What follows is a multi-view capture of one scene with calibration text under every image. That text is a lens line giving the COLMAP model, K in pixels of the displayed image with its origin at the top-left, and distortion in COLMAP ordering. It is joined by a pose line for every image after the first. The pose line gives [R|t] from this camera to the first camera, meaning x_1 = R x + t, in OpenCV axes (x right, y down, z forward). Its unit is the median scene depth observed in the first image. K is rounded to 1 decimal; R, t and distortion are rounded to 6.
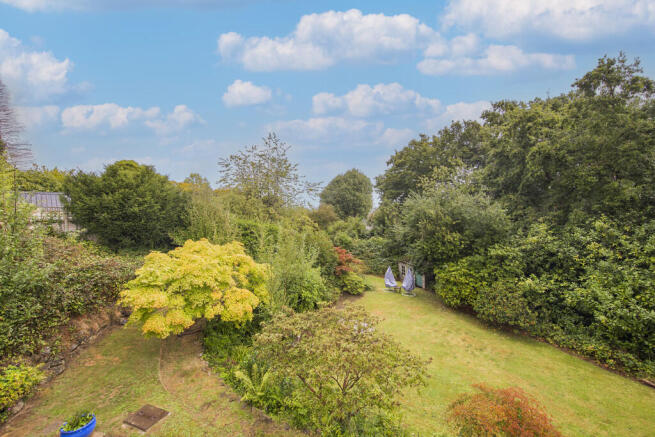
lens RADIAL K [[267.9, 0, 328.2], [0, 267.9, 217.6], [0, 0, 1]] dist [0.000192, 0.000050]
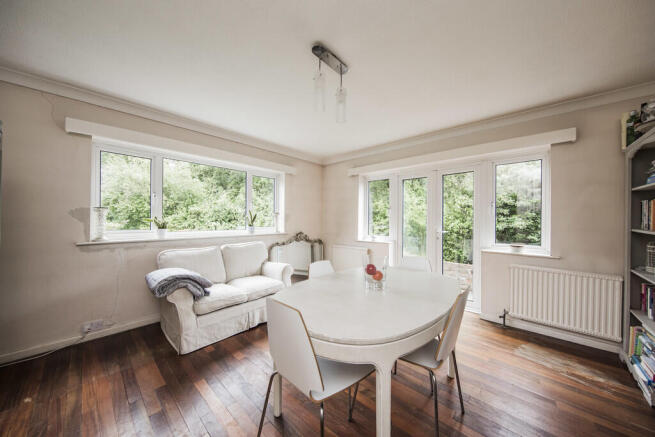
lens RADIAL K [[219.9, 0, 329.2], [0, 219.9, 218.1], [0, 0, 1]] dist [0.000139, -0.000013]
pose [[0.493375, 0.002852, 0.869812, -0.029139], [-0.002389, 0.999995, -0.001924, 0.168179], [-0.869814, -0.001129, 0.493379, -0.182130]]
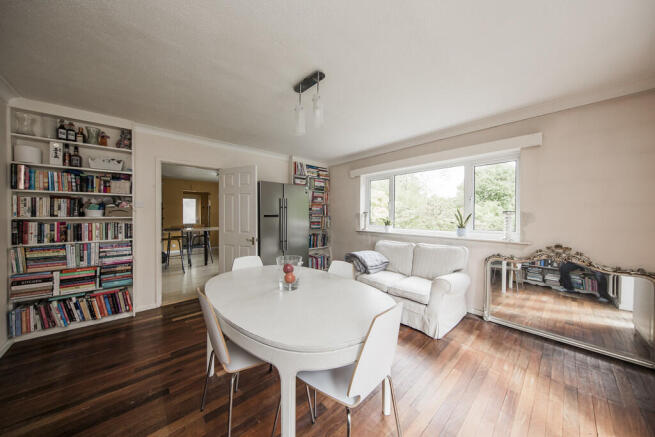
lens RADIAL K [[219.9, 0, 328.9], [0, 219.9, 219.1], [0, 0, 1]] dist [0.000139, -0.000013]
pose [[0.820622, 0.010636, -0.571372, 1.006982], [-0.007591, 0.999941, 0.007712, 0.164669], [0.571421, -0.001991, 0.820655, -0.448980]]
